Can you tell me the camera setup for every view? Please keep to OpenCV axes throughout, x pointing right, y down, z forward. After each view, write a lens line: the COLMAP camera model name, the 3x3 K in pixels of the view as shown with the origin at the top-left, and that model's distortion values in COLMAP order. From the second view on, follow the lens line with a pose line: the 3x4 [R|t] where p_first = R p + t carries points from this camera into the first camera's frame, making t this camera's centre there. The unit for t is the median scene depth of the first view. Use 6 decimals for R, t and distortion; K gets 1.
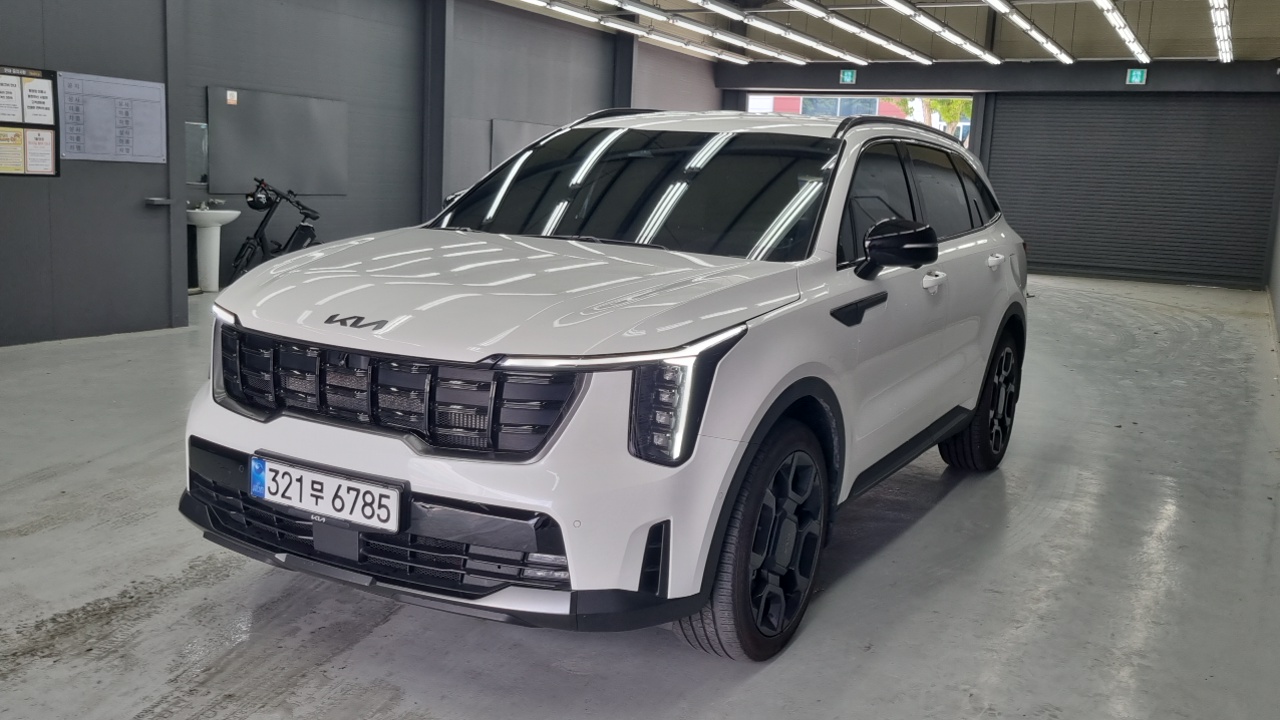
lens RADIAL K [[993.3, 0, 640.8], [0, 993.3, 345.6], [0, 0, 1]] dist [0.010517, 0.003268]
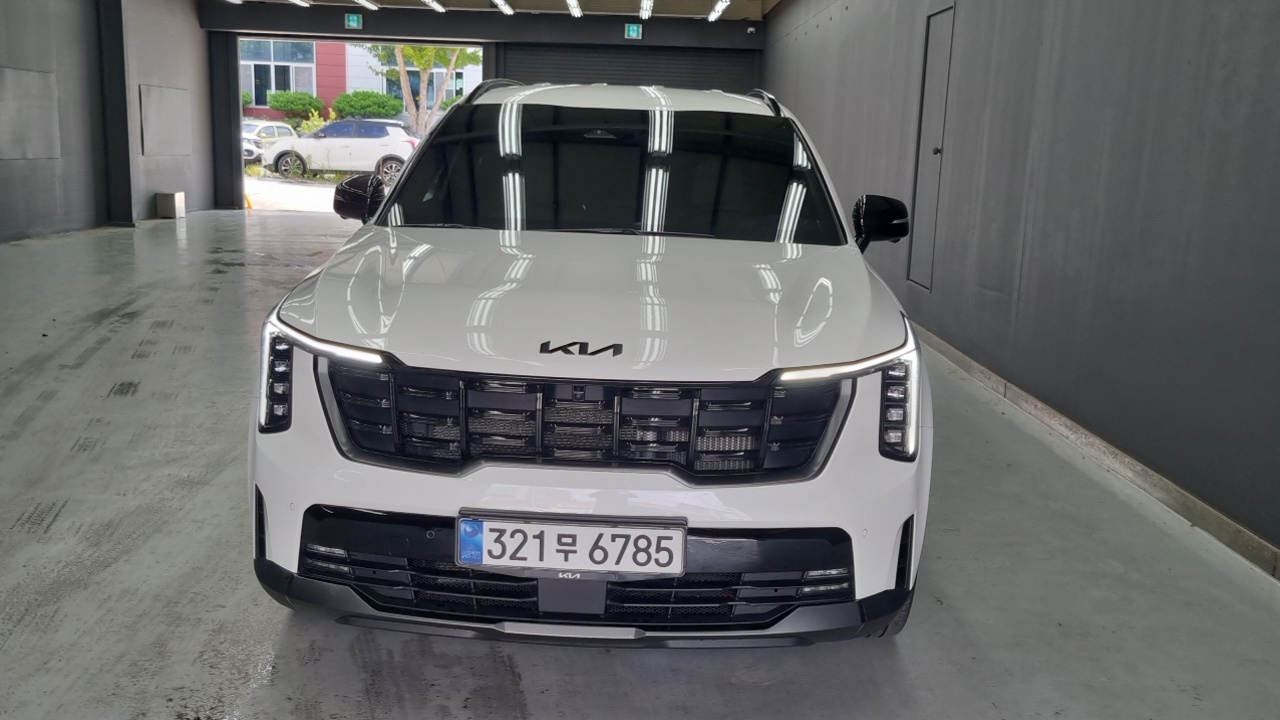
lens RADIAL K [[1030.0, 0, 640.0], [0, 1030.0, 360.0], [0, 0, 1]] dist [0.005521, 0.006433]
pose [[0.910904, -0.099789, 0.400369, -0.615350], [0.078432, 0.994499, 0.069427, -0.074088], [-0.405095, -0.031839, 0.913720, 0.150540]]
